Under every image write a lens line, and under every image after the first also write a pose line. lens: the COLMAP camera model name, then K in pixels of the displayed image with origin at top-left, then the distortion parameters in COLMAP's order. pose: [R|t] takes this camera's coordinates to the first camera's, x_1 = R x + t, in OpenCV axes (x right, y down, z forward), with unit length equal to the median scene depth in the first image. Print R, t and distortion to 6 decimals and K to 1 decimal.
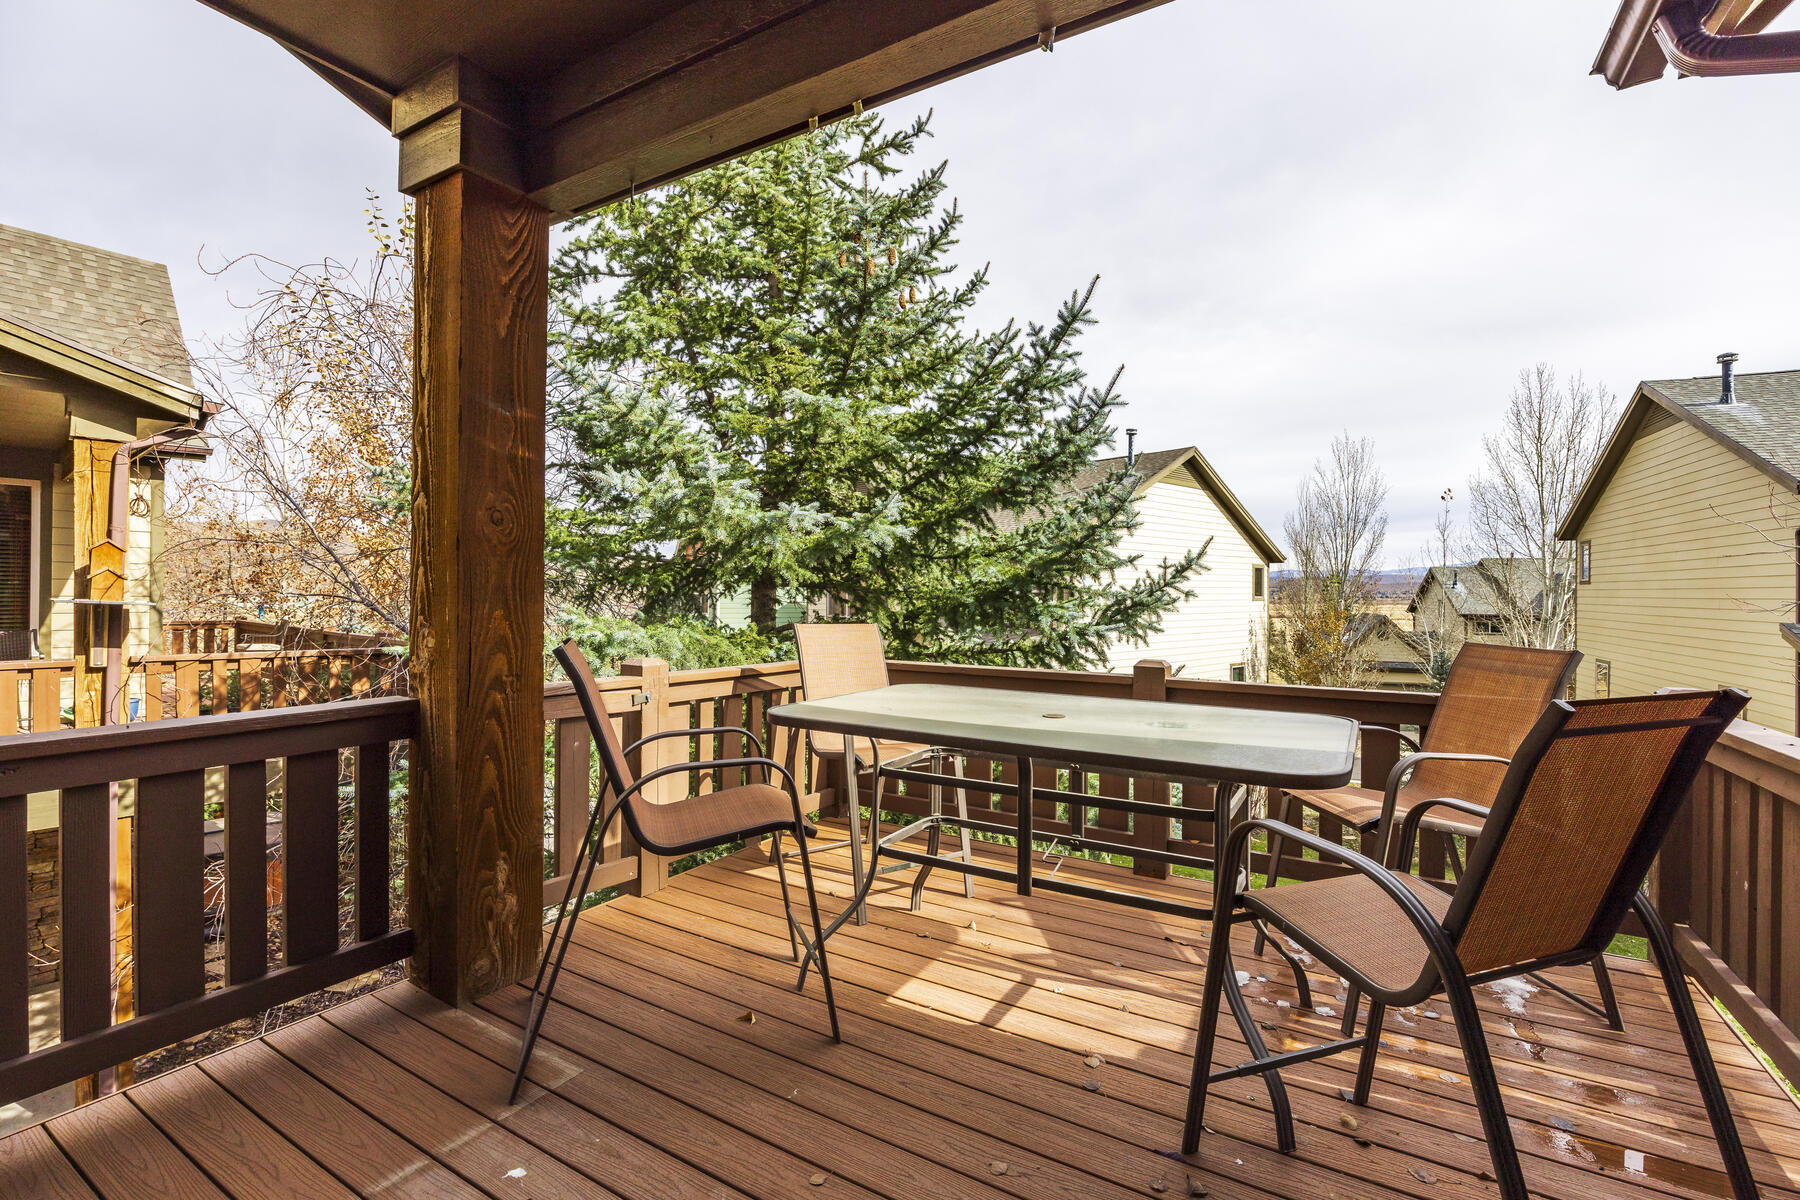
lens RADIAL K [[777.9, 0, 914.9], [0, 777.9, 588.3], [0, 0, 1]] dist [-0.016451, 0.000376]
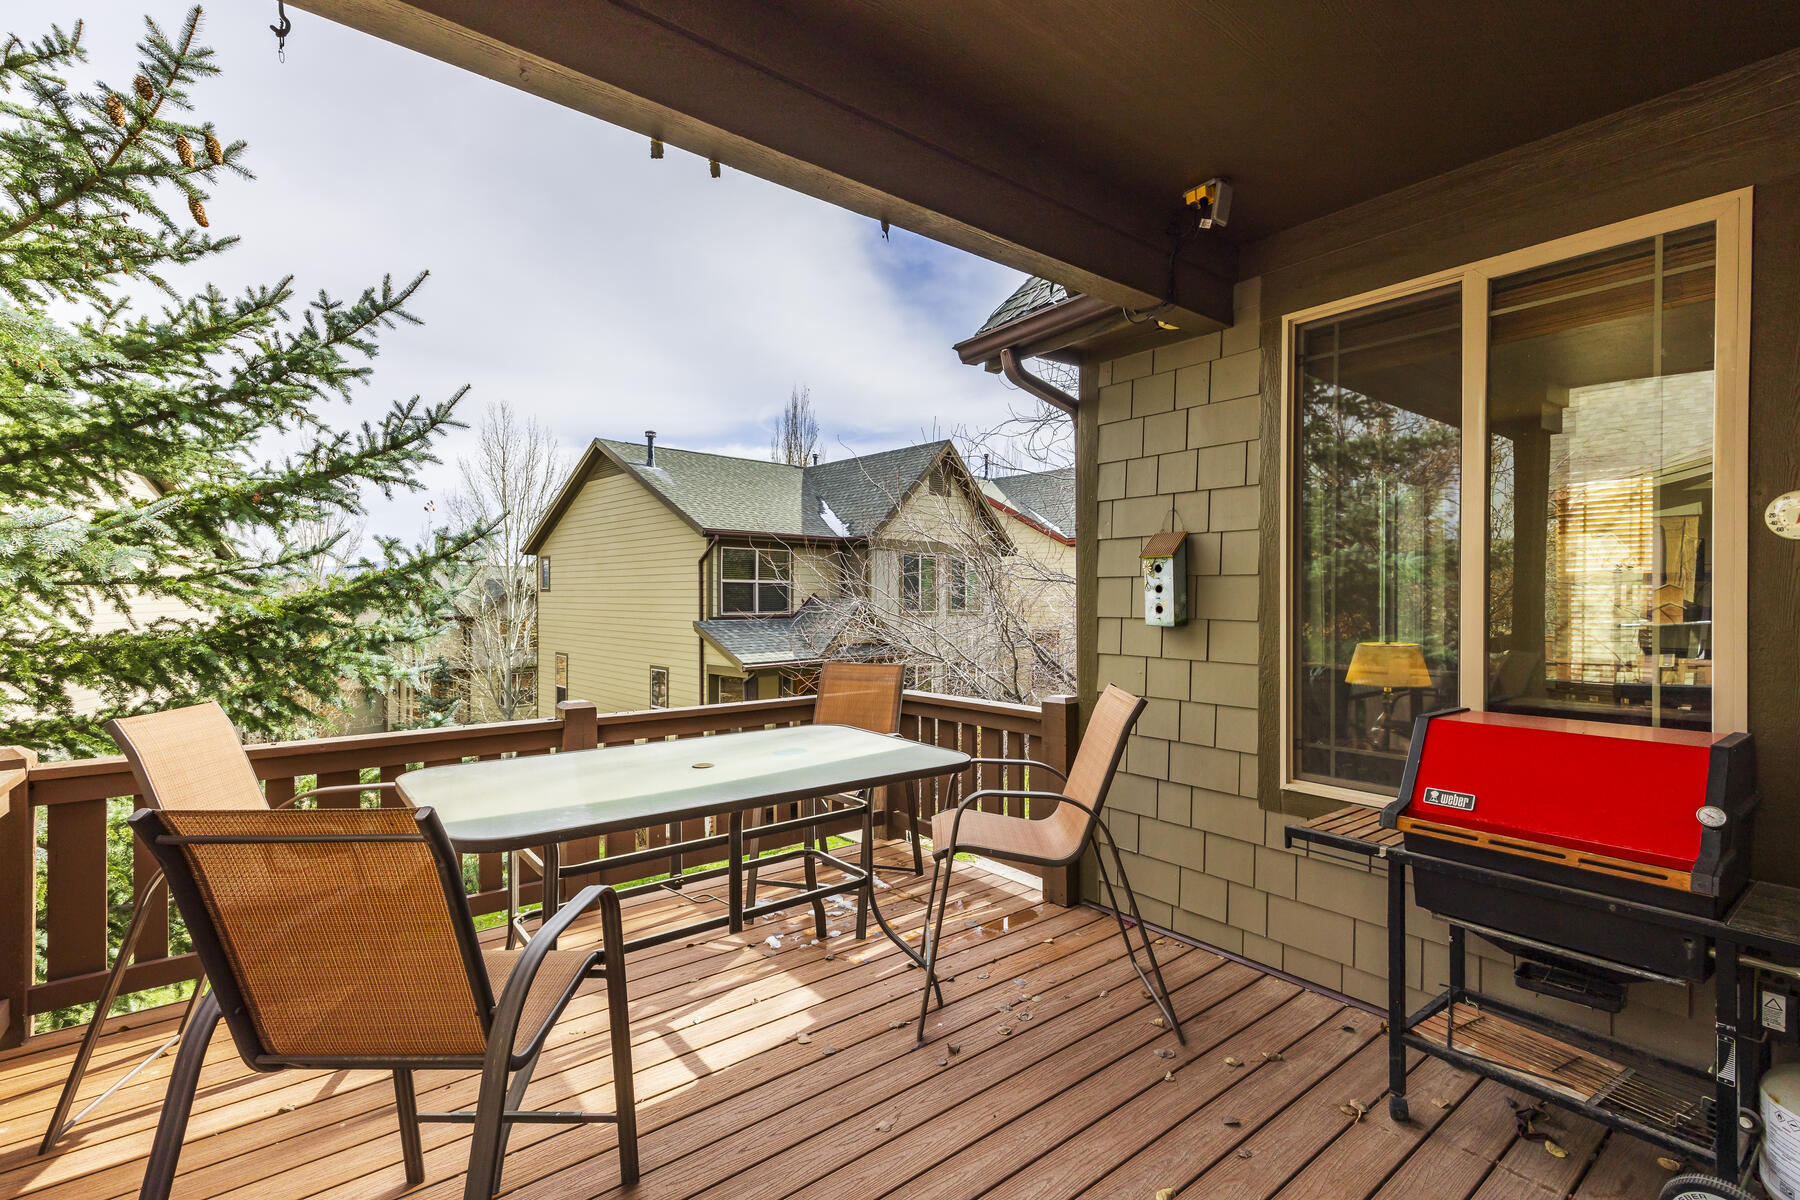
lens RADIAL K [[762.7, 0, 892.4], [0, 762.7, 597.5], [0, 0, 1]] dist [0.004398, -0.000584]
pose [[0.393241, -0.006781, 0.919410, -0.289477], [0.002572, 0.999977, 0.006276, -0.031032], [-0.919432, -0.000103, 0.393249, 0.143616]]
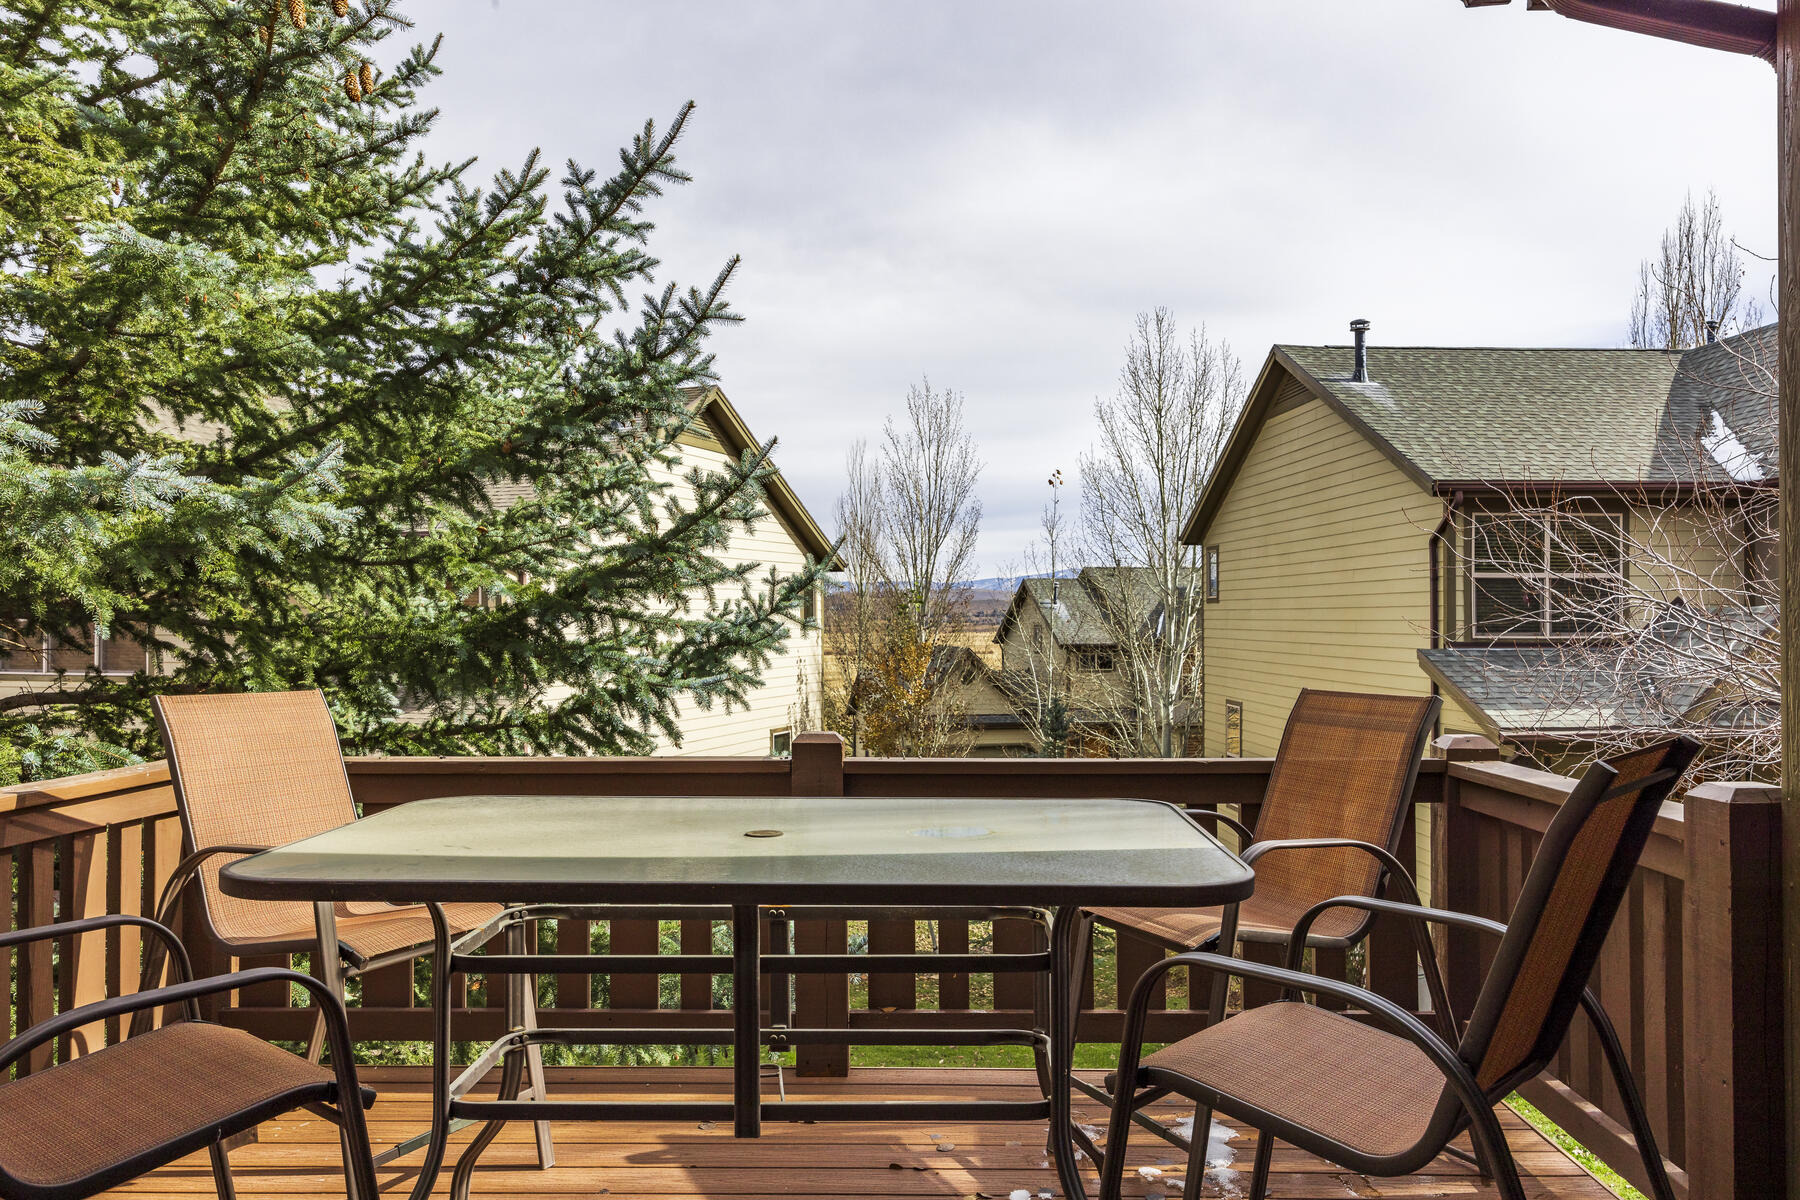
lens RADIAL K [[1306.3, 0, 902.8], [0, 1306.3, 604.8], [0, 0, 1]] dist [0.000447, -0.000567]
pose [[0.876622, -0.005782, 0.481145, -0.091914], [0.008494, 0.999958, -0.003459, -0.004173], [-0.481104, 0.007119, 0.876634, 0.021209]]
